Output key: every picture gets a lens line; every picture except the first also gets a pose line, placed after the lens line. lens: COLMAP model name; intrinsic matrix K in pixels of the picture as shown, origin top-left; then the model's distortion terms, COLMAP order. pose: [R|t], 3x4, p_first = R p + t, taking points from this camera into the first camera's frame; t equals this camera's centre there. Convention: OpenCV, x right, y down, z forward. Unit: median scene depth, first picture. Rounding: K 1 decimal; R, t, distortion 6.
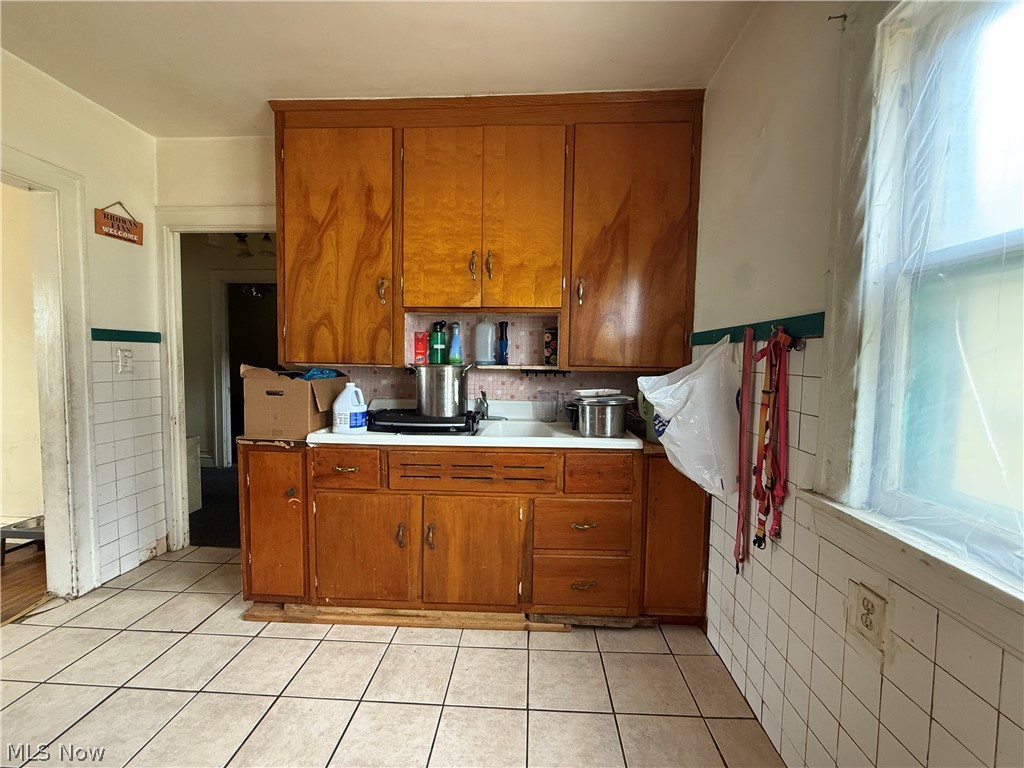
lens RADIAL K [[406.2, 0, 513.8], [0, 406.2, 379.3], [0, 0, 1]] dist [-0.000604, -0.000417]
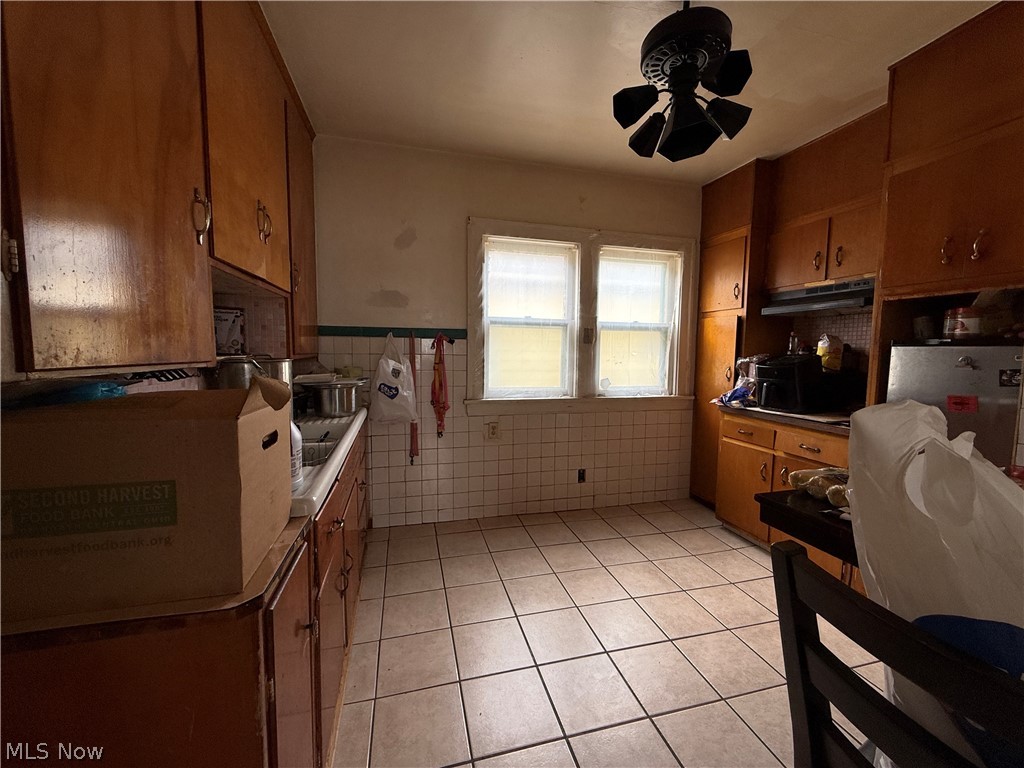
lens RADIAL K [[406.2, 0, 512.7], [0, 406.2, 383.3], [0, 0, 1]] dist [-0.000604, -0.000417]
pose [[-0.302381, -0.095740, 0.948367, -1.899949], [0.038695, 0.992890, 0.112573, -0.110653], [-0.952401, 0.070737, -0.296526, 1.604733]]
